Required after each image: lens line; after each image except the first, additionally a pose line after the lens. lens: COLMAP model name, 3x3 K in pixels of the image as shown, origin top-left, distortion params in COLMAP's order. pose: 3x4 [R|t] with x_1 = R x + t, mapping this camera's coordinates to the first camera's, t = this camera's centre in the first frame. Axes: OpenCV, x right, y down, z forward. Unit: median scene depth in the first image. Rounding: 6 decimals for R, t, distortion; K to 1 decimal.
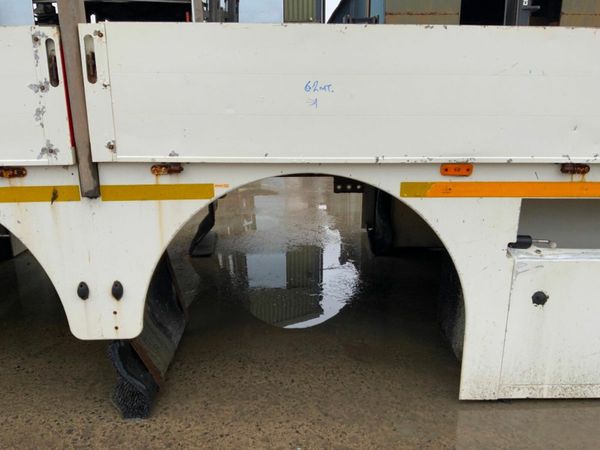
lens RADIAL K [[498.5, 0, 300.0], [0, 498.5, 225.0], [0, 0, 1]] dist [0.123841, -0.241066]
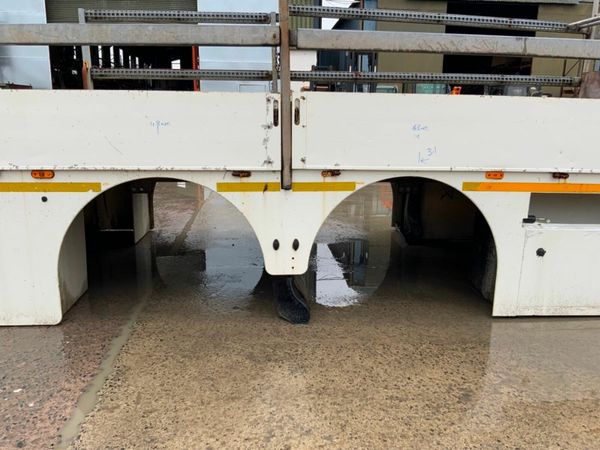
lens RADIAL K [[498.5, 0, 300.0], [0, 498.5, 225.0], [0, 0, 1]] dist [0.123841, -0.241066]
pose [[0.998855, 0.007078, 0.047313, -0.441076], [-0.005286, 0.999268, -0.037877, 0.131265], [-0.047546, 0.037584, 0.998162, -0.701699]]
